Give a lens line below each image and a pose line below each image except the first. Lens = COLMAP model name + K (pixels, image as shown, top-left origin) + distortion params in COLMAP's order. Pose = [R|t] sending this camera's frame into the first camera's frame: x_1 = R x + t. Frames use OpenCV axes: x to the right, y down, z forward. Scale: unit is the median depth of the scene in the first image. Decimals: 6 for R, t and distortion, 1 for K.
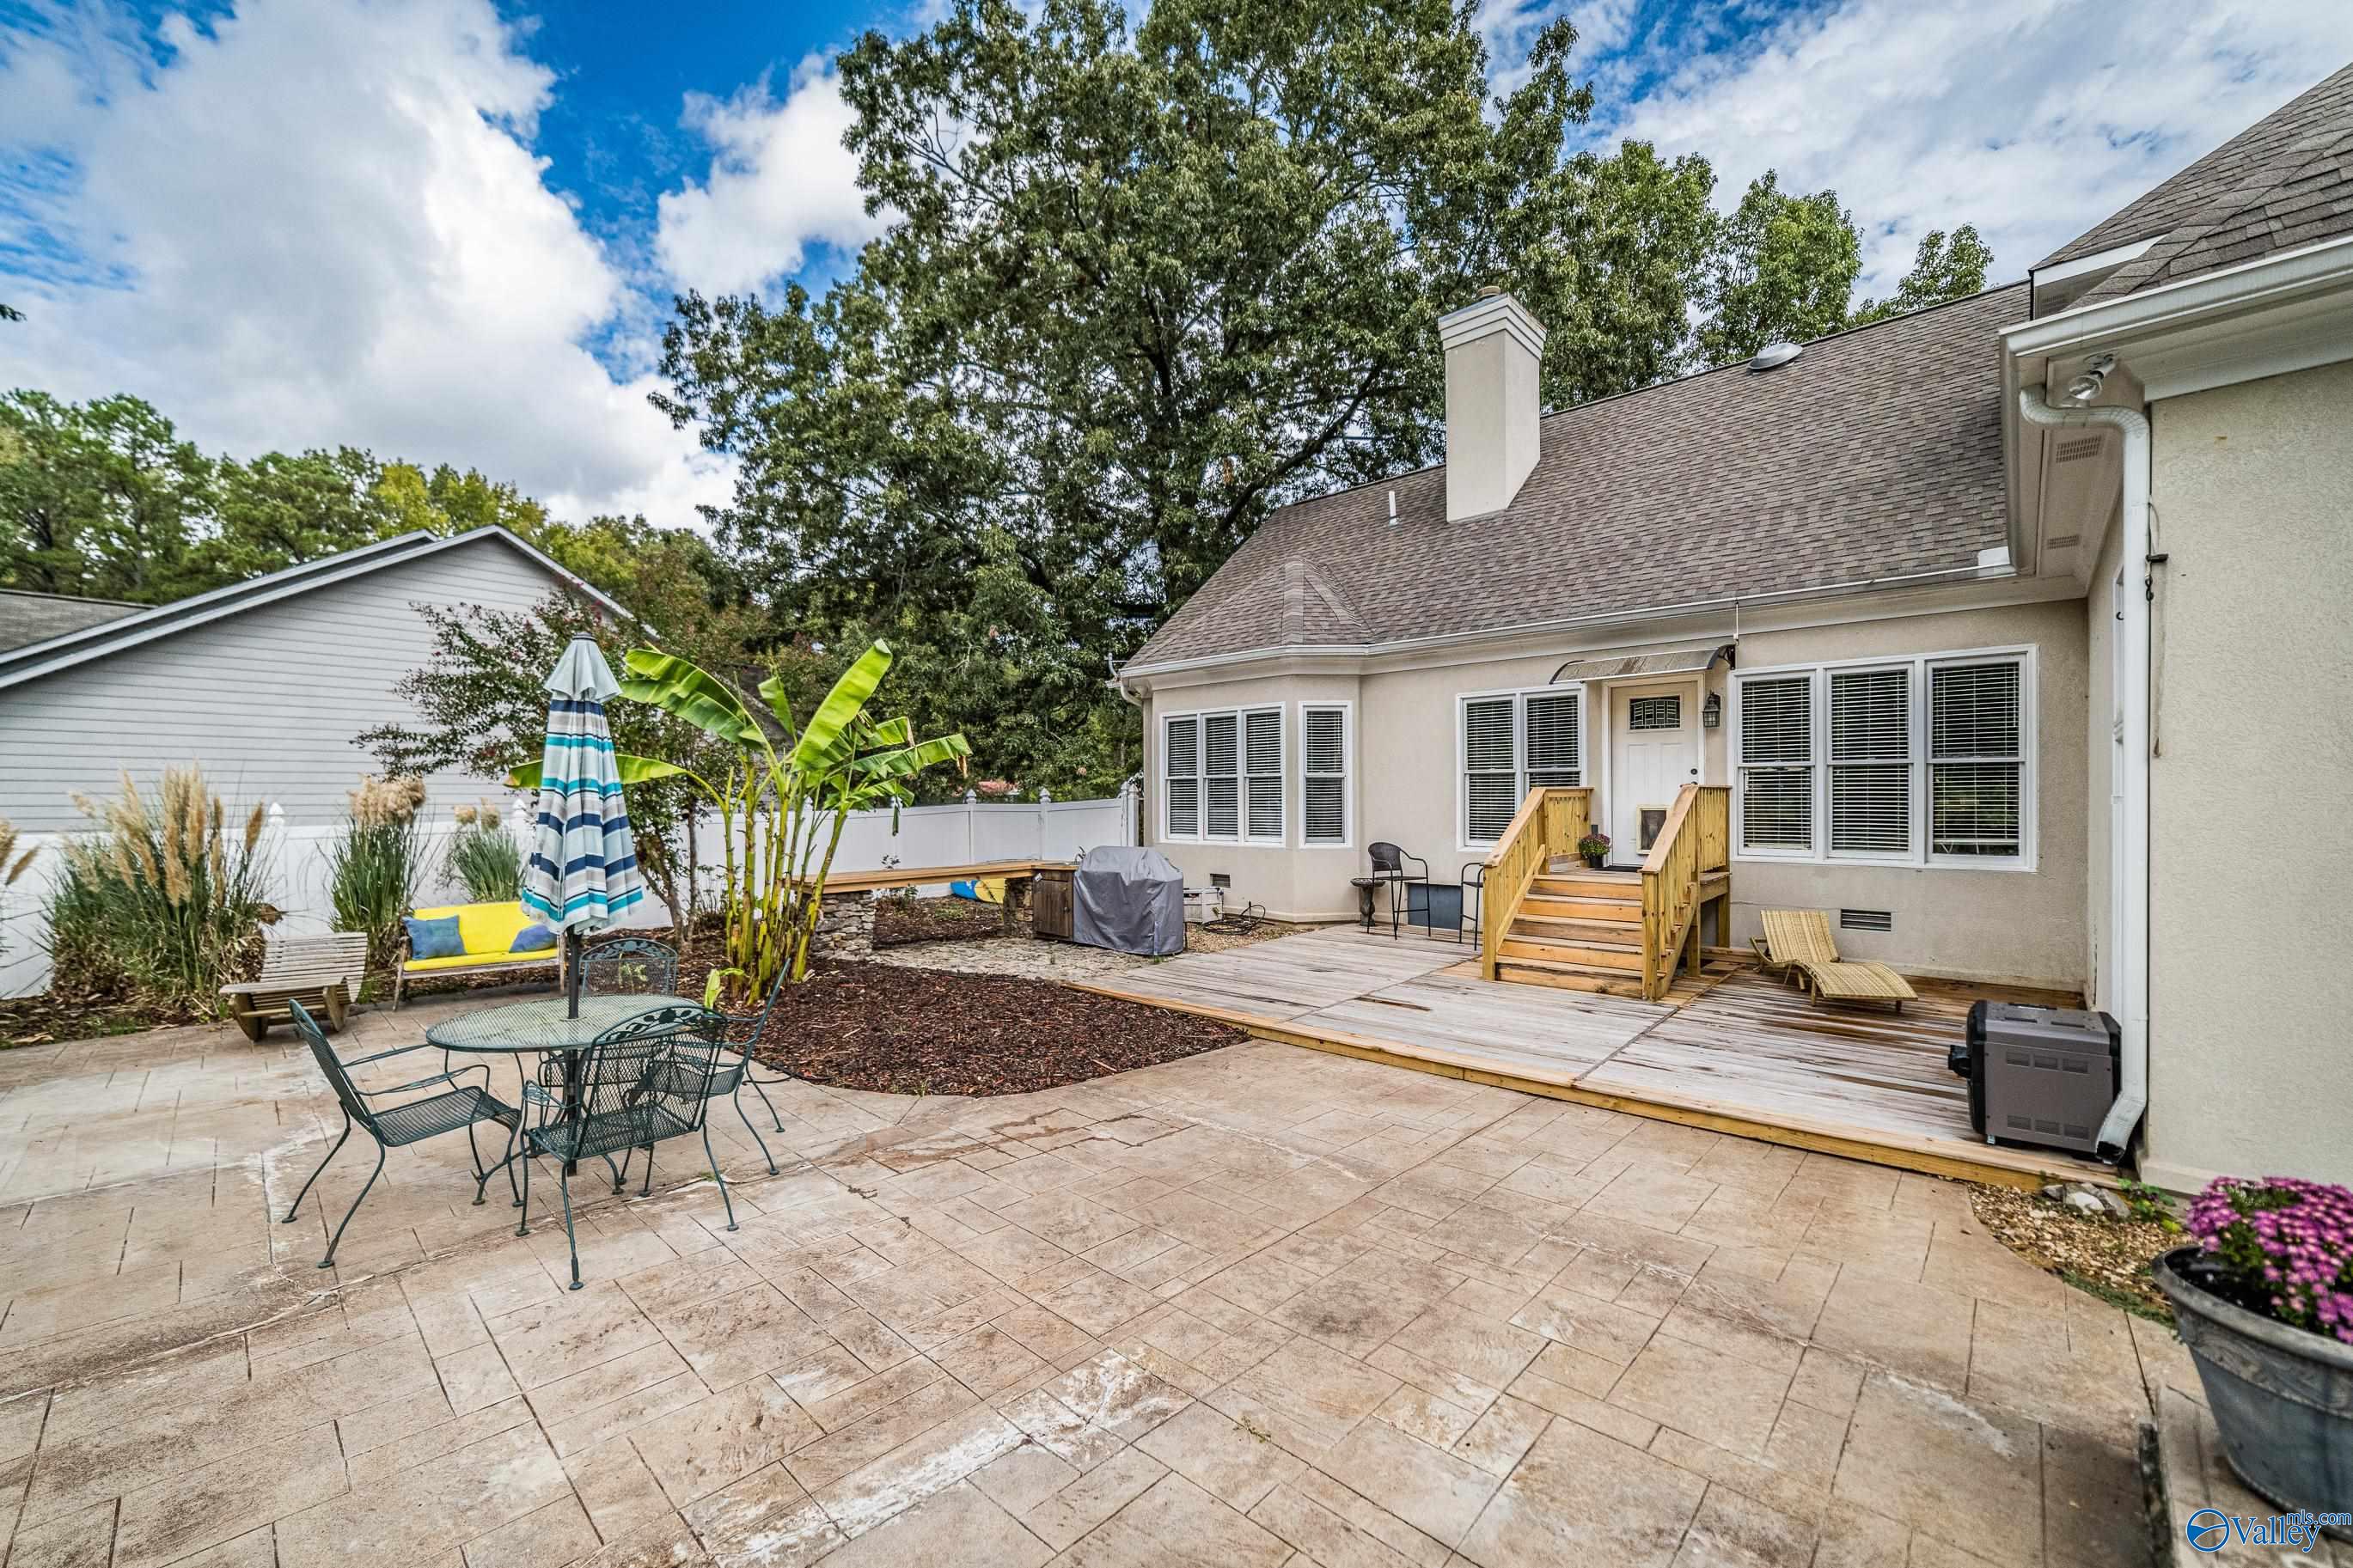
lens RADIAL K [[907.2, 0, 1171.0], [0, 907.2, 789.0], [0, 0, 1]] dist [-0.002283, -0.000018]
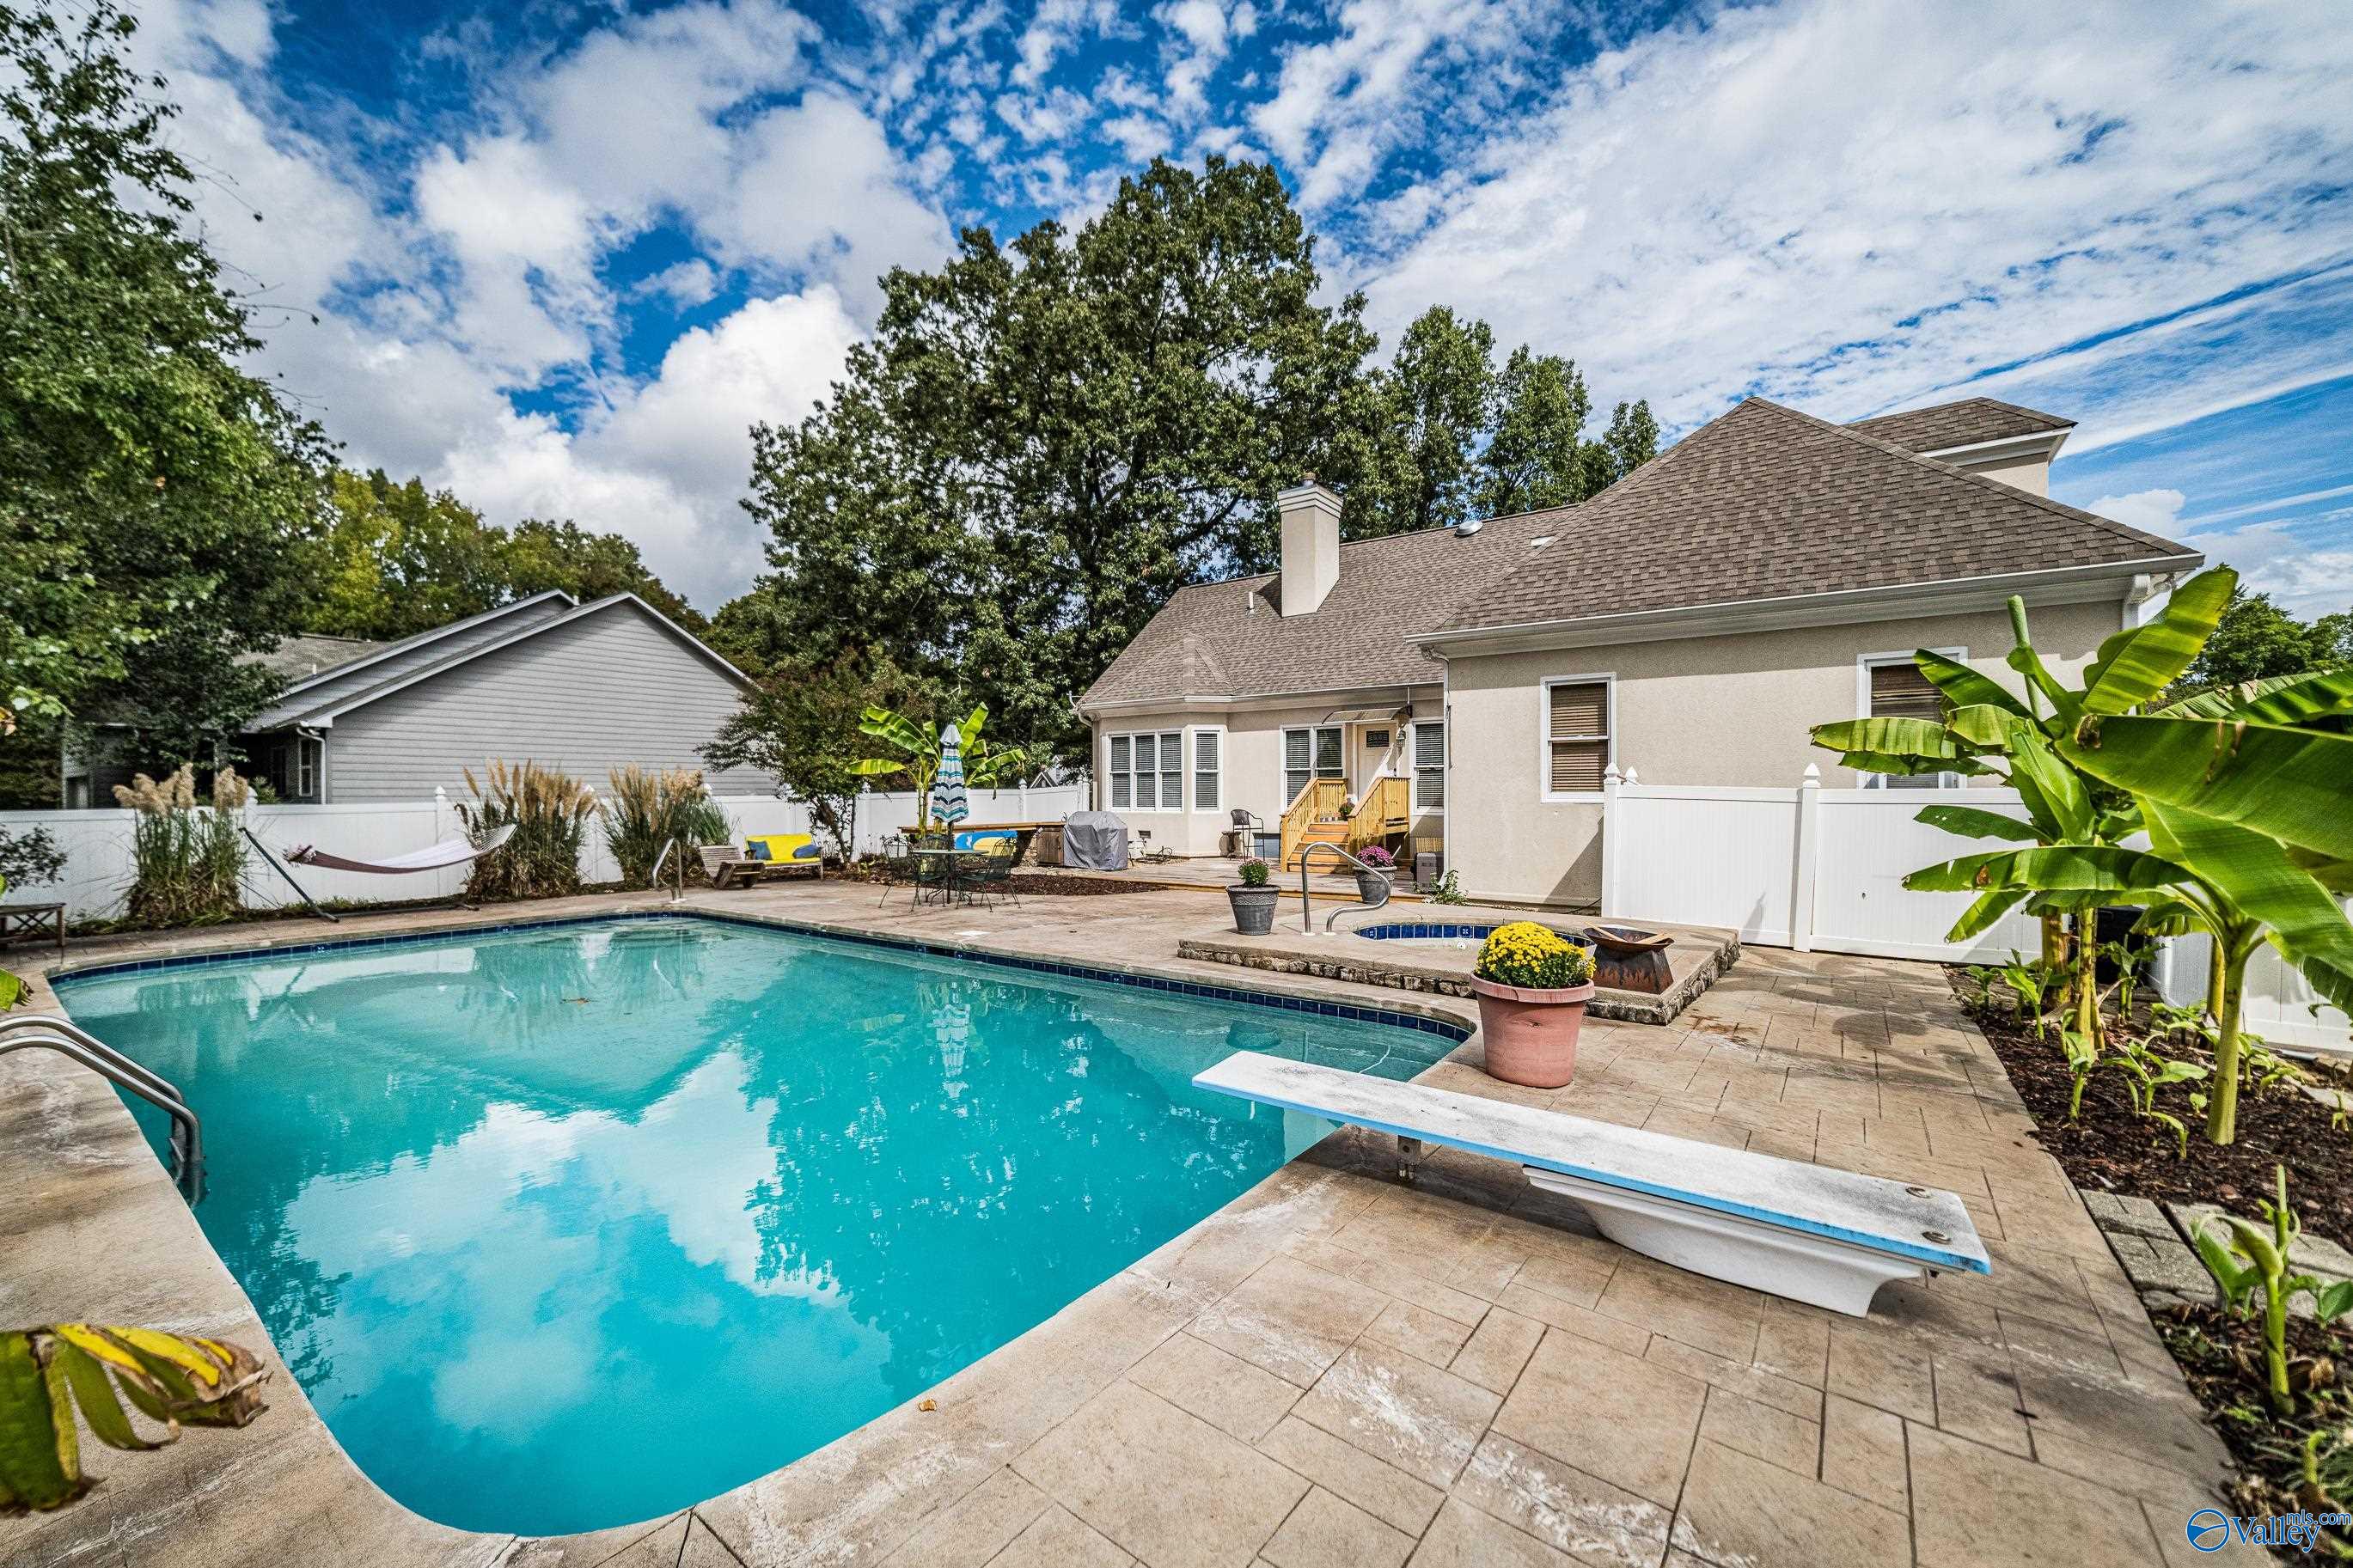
lens RADIAL K [[907.2, 0, 1171.0], [0, 907.2, 789.0], [0, 0, 1]] dist [-0.002283, -0.000018]
pose [[0.993467, 0.001291, 0.114112, -0.092003], [-0.001790, 0.999989, 0.004272, 0.011178], [-0.114105, -0.004448, 0.993459, -0.682227]]
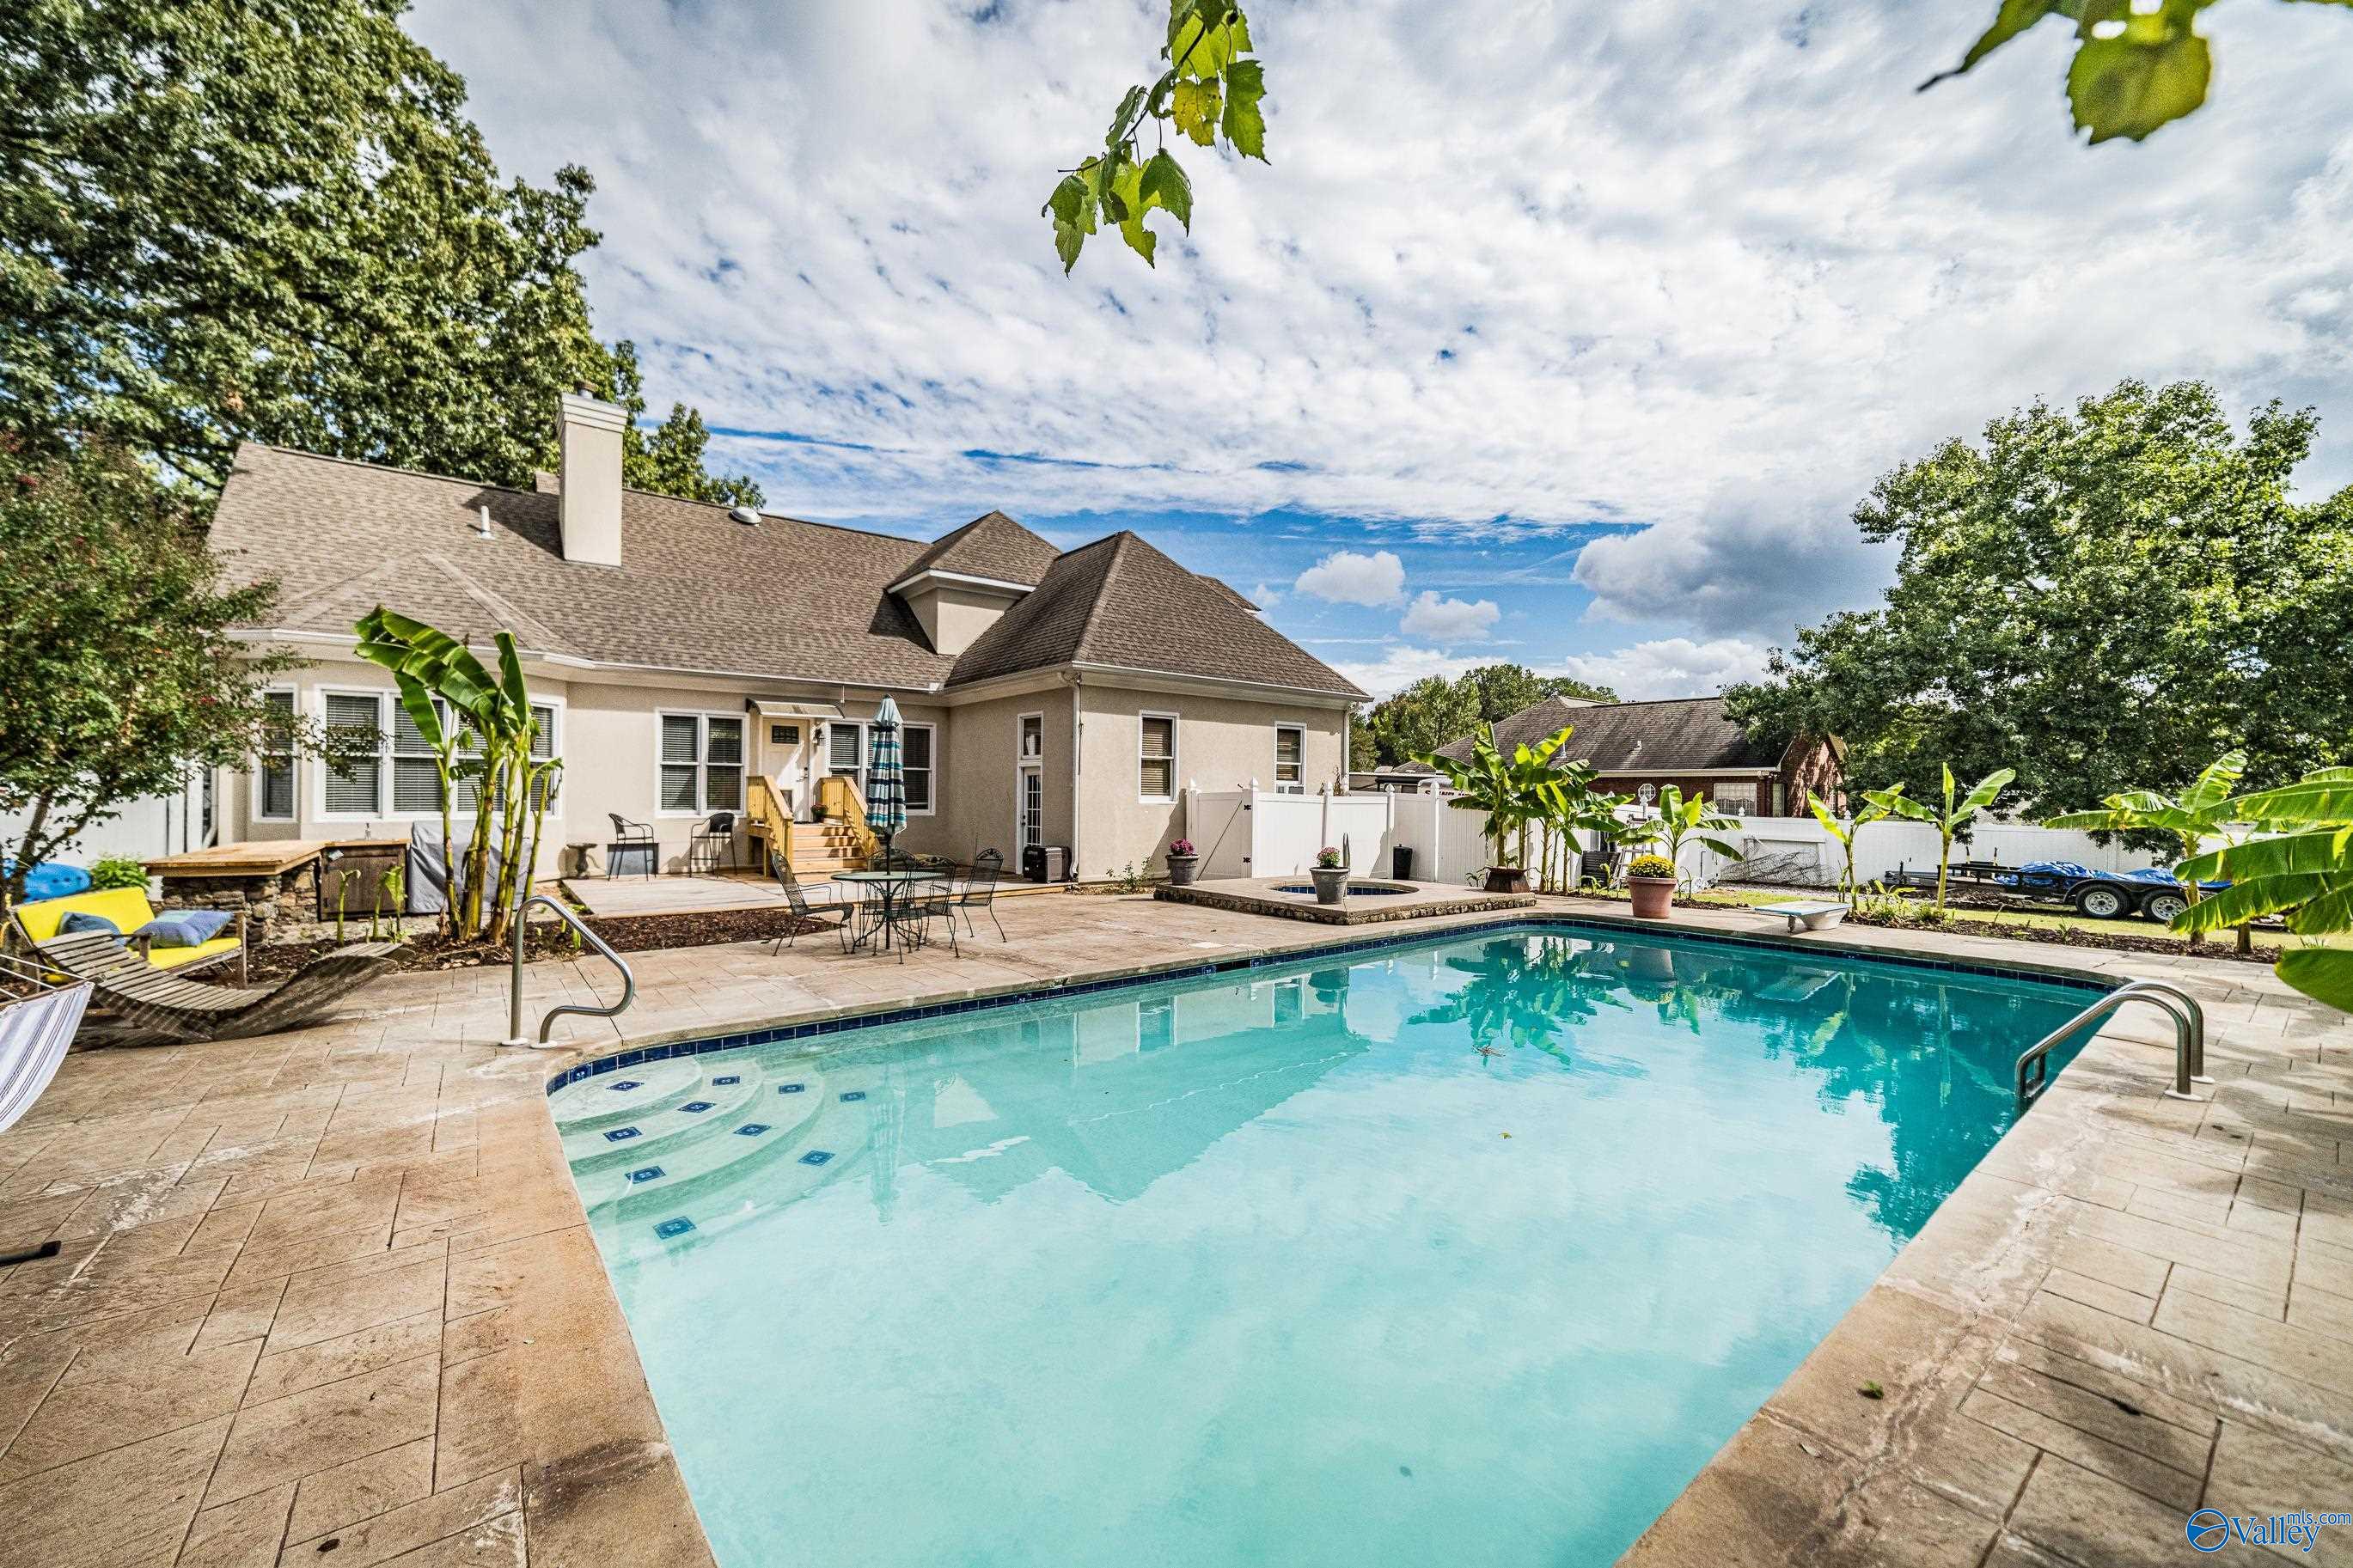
lens RADIAL K [[907.2, 0, 1171.0], [0, 907.2, 789.0], [0, 0, 1]] dist [-0.002283, -0.000018]
pose [[0.163087, 0.004393, 0.986602, -0.890069], [-0.017479, 0.999846, -0.001563, 0.009261], [-0.986457, -0.016990, 0.163139, -0.004981]]
